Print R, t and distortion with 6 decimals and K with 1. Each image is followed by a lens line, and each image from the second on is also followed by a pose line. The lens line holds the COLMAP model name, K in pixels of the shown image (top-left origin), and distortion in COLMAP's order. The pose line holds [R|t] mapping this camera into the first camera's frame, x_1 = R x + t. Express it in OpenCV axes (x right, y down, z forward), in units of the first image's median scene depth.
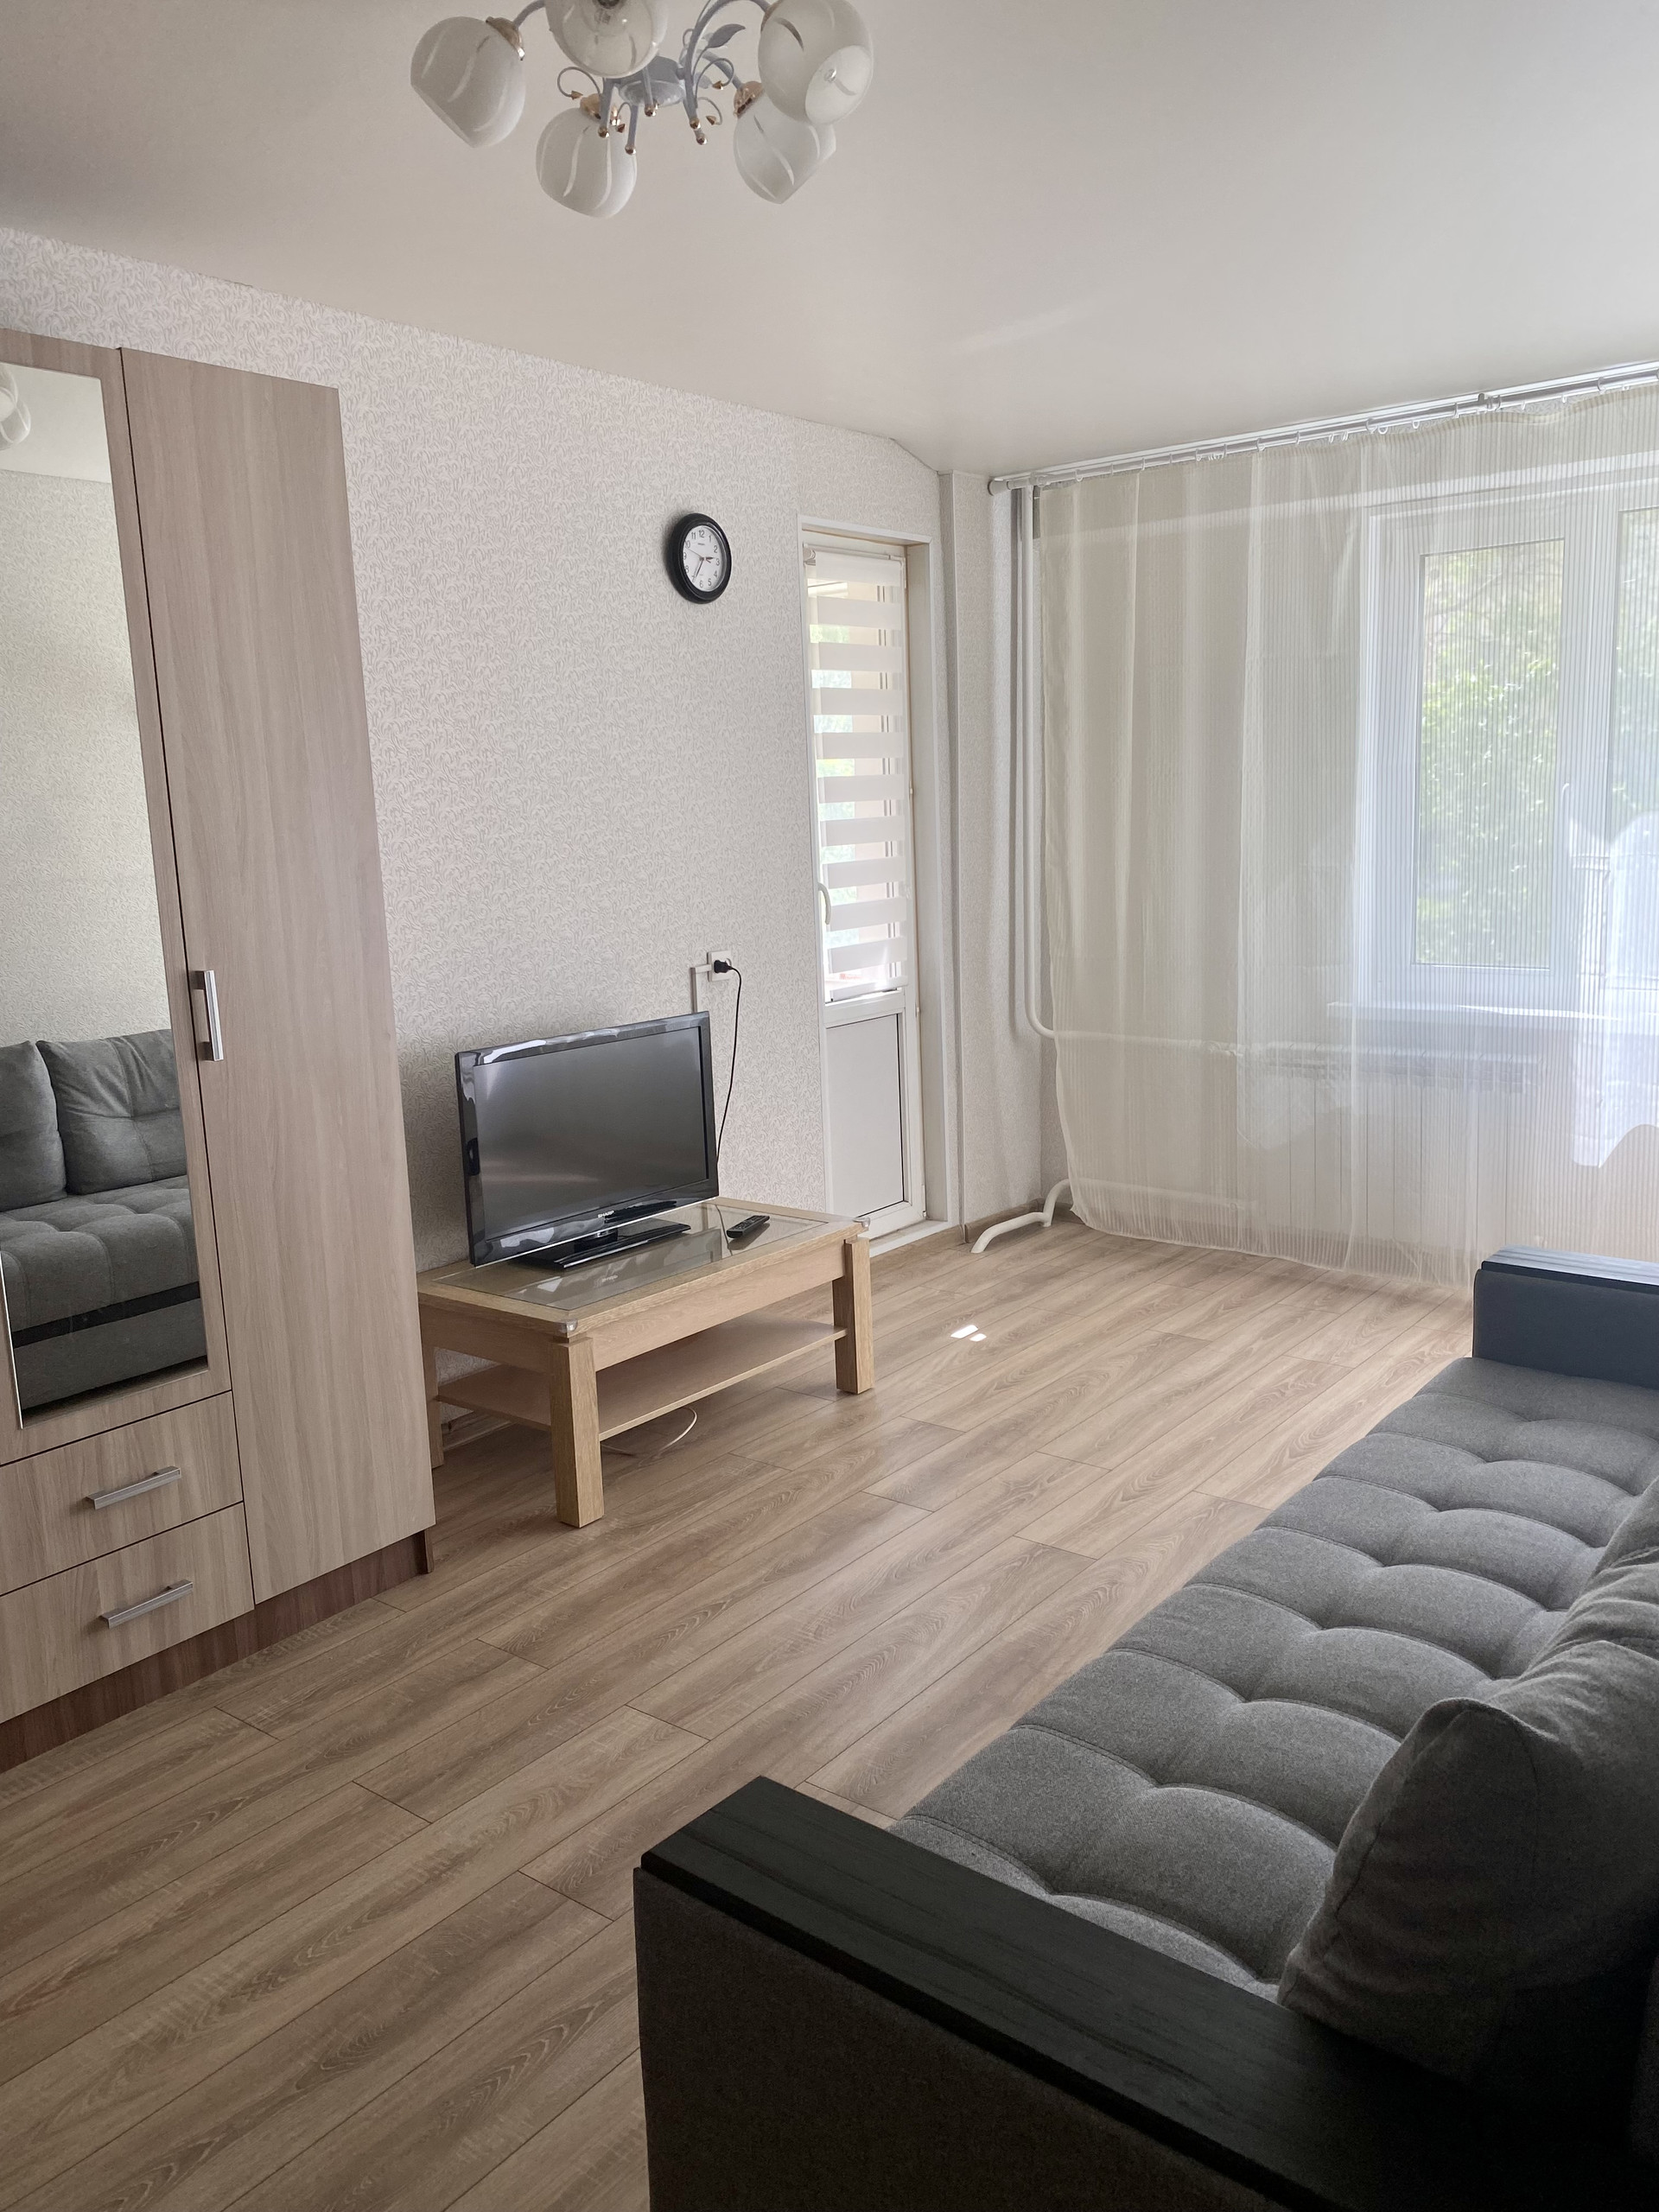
lens RADIAL K [[1693.4, 0, 829.5], [0, 1693.4, 1106.0], [0, 0, 1]] dist [0.011484, 0.003947]
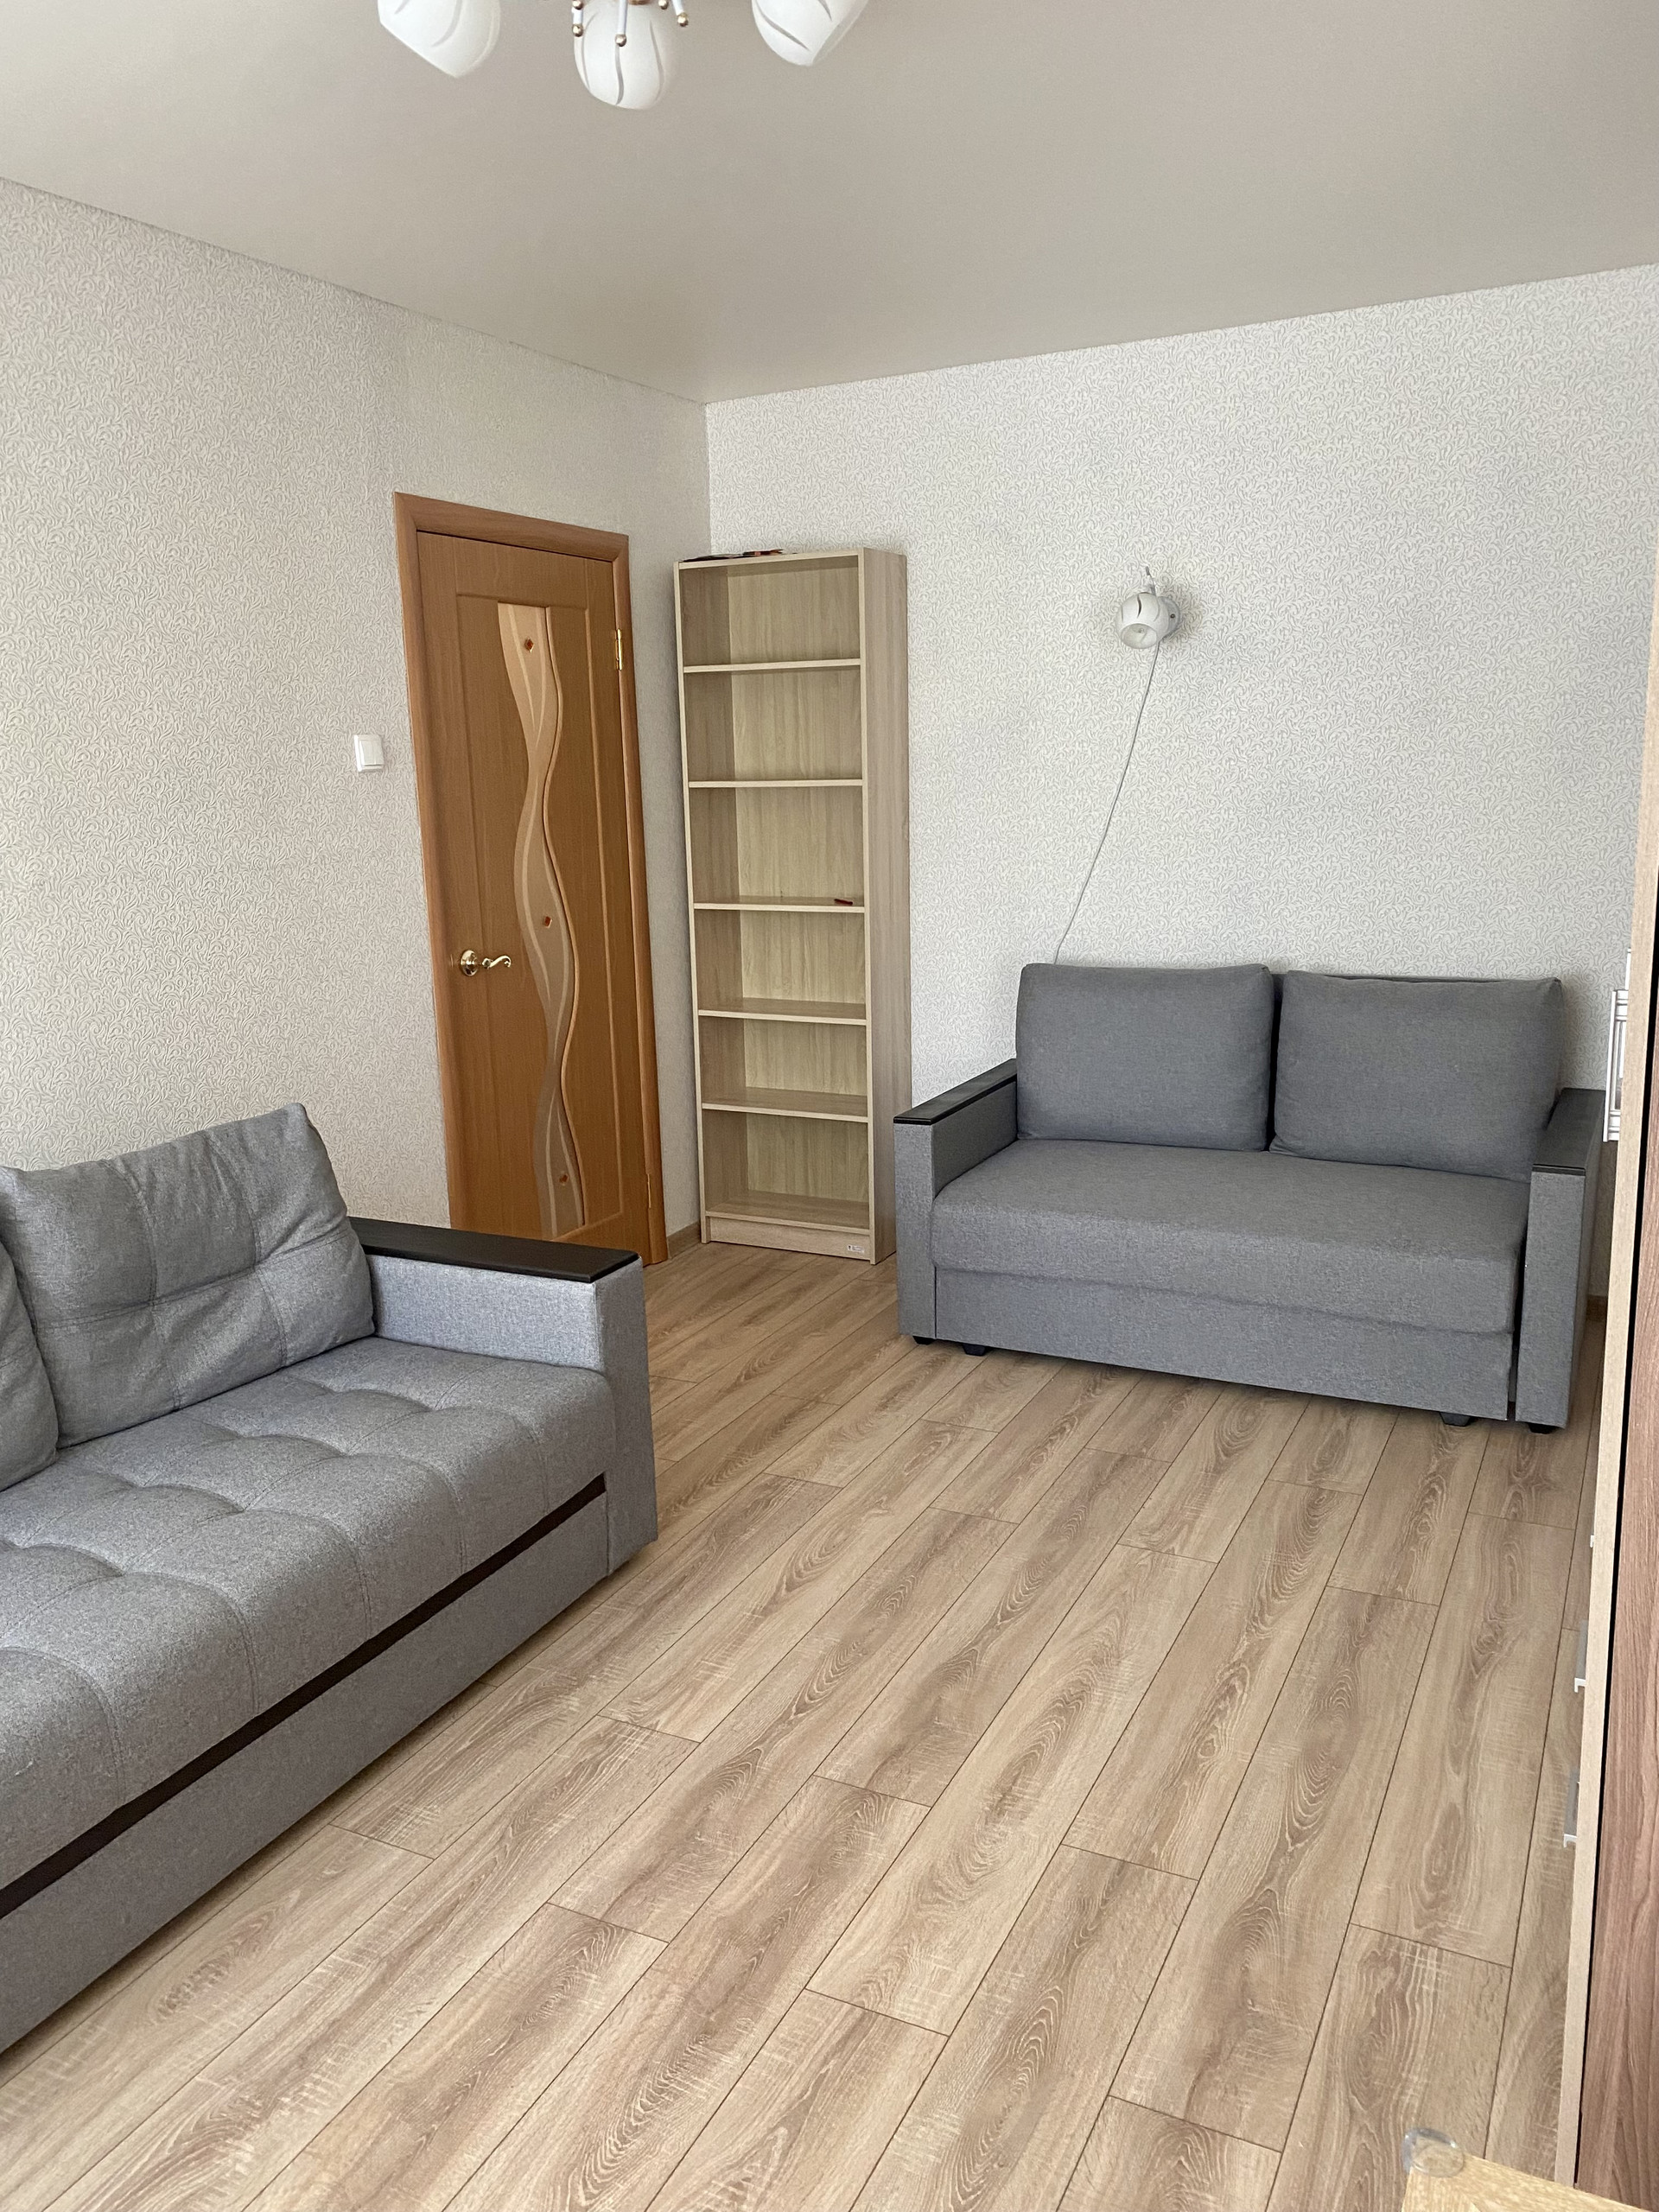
lens RADIAL K [[1693.4, 0, 829.5], [0, 1693.4, 1106.0], [0, 0, 1]] dist [0.011484, 0.003947]
pose [[-0.974661, 0.110110, -0.194710, 0.027480], [0.028706, 0.924826, 0.379305, -0.318092], [0.221838, 0.364105, -0.904553, 1.698632]]
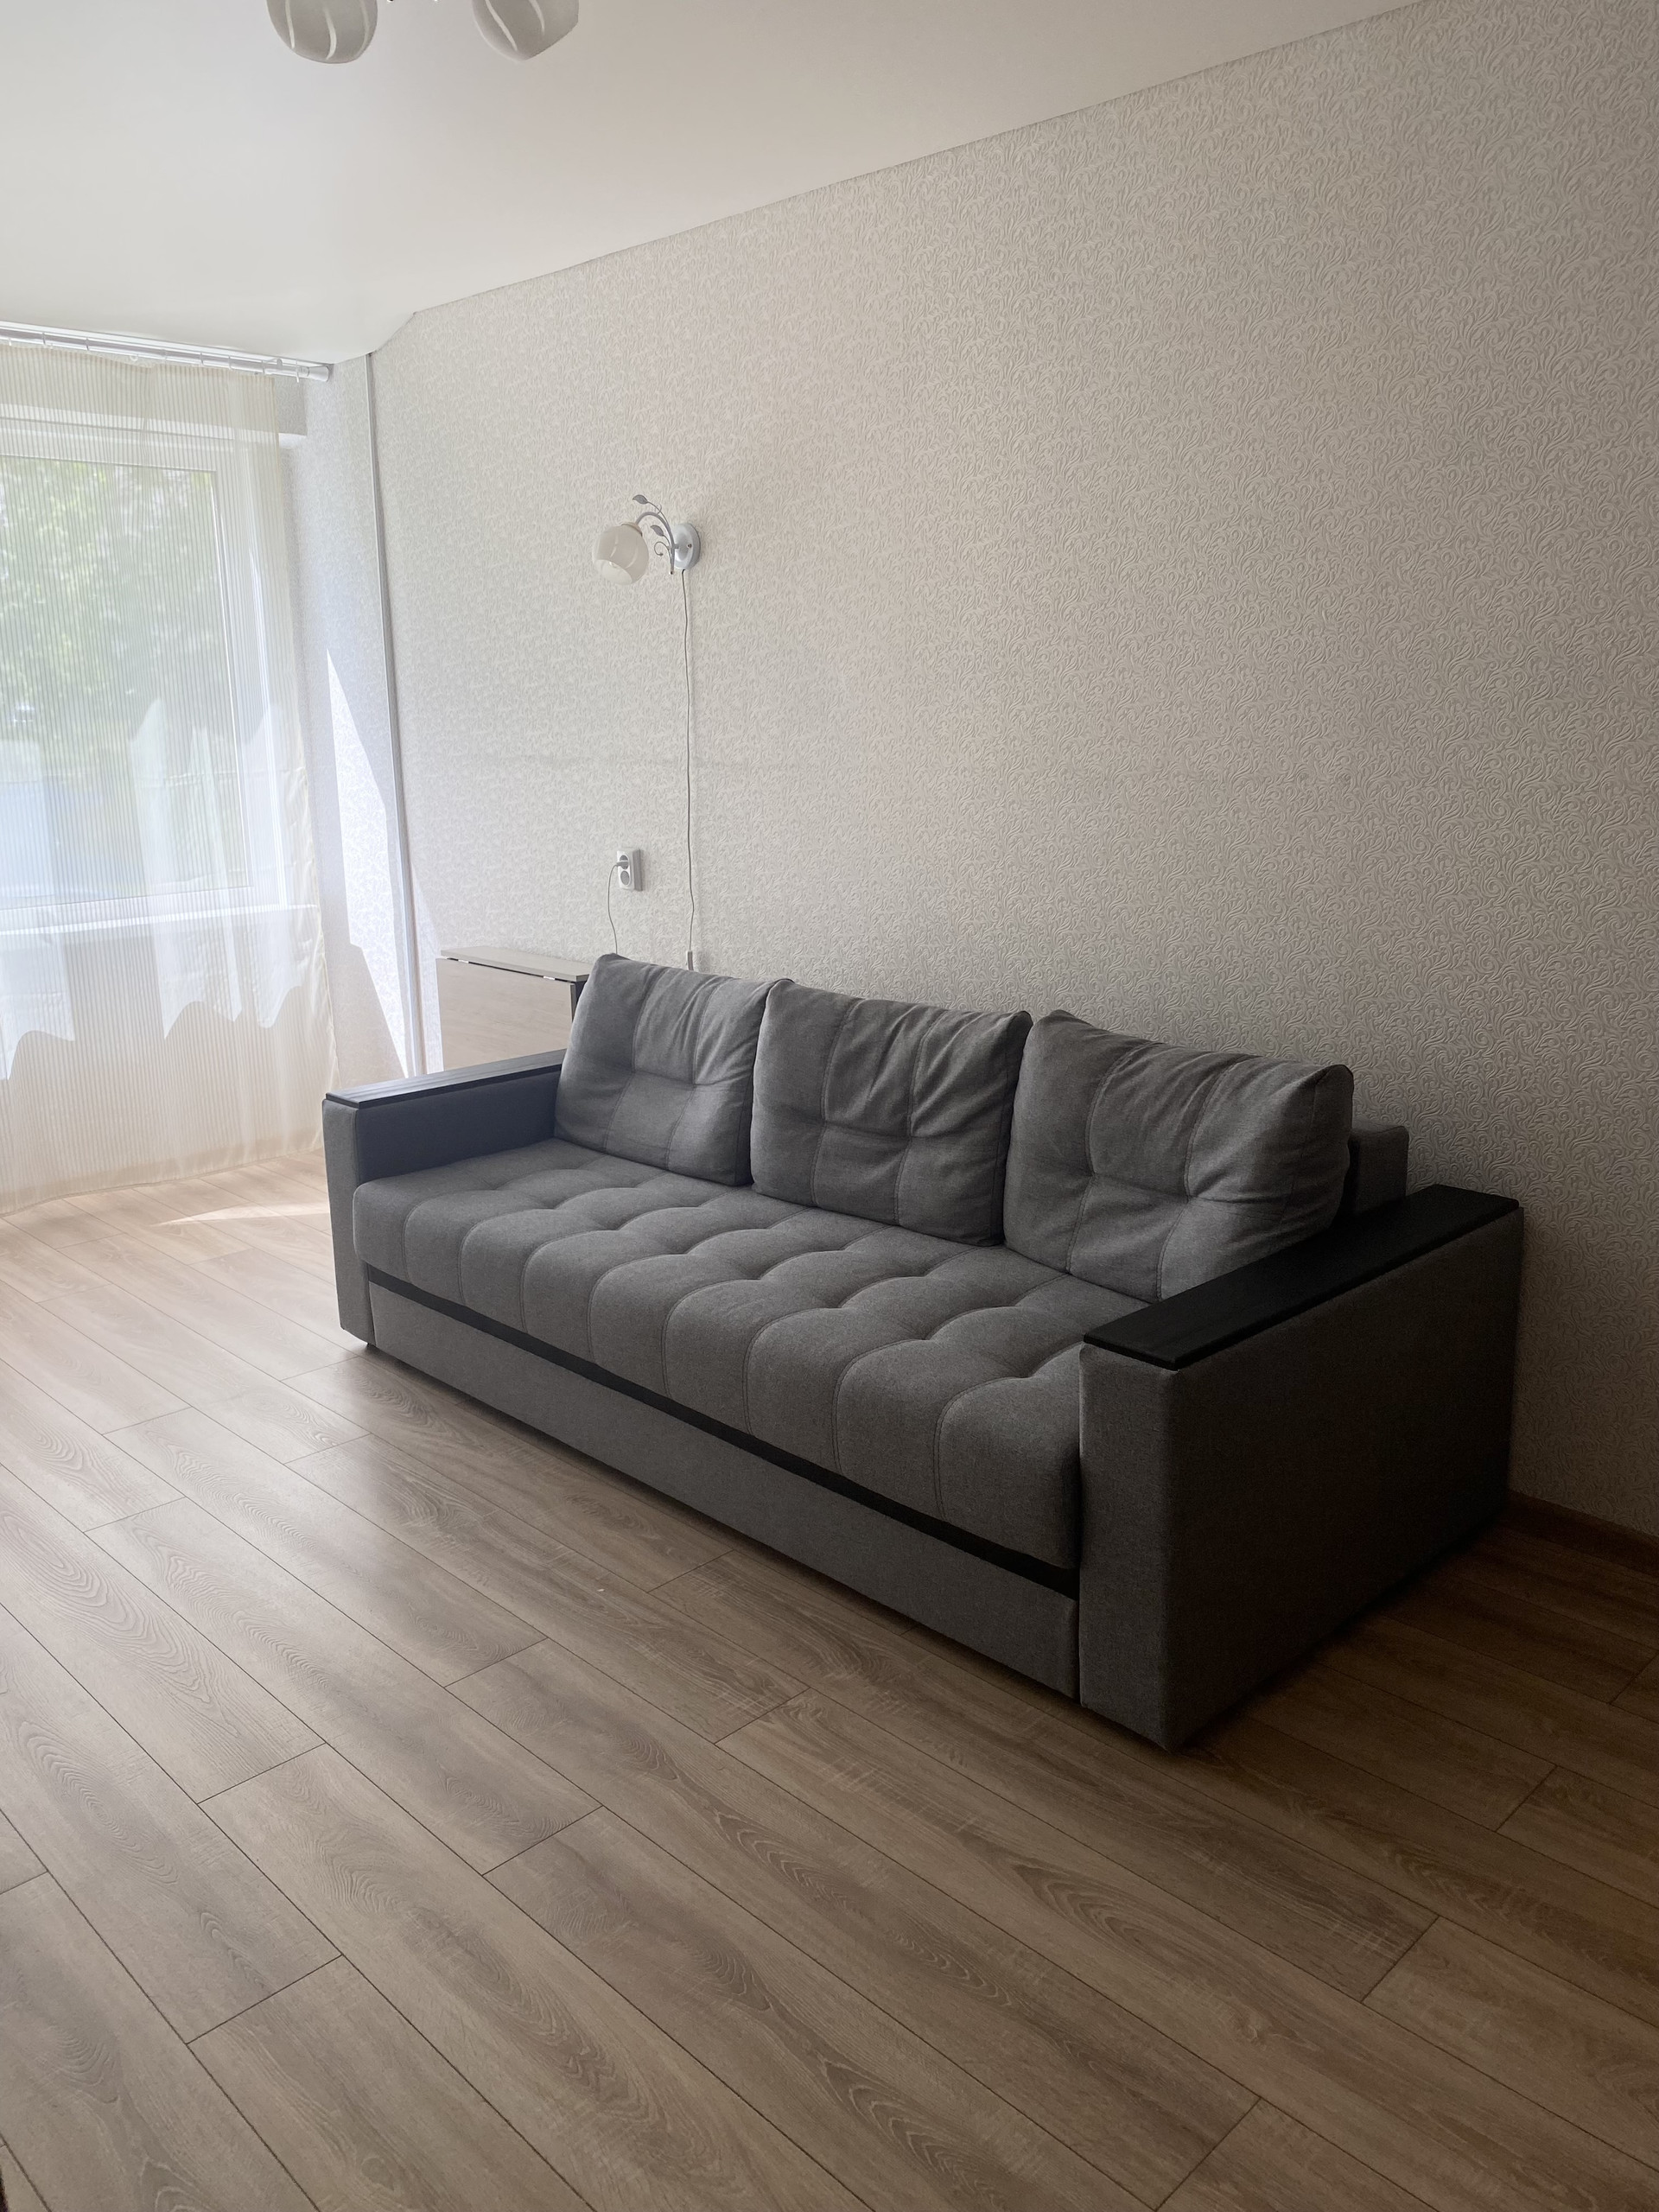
lens RADIAL K [[1693.4, 0, 829.5], [0, 1693.4, 1106.0], [0, 0, 1]] dist [0.011484, 0.003947]
pose [[0.120807, -0.205784, 0.971112, -0.928586], [0.190985, 0.964819, 0.180692, -0.074696], [-0.974131, 0.163639, 0.155859, 0.590392]]
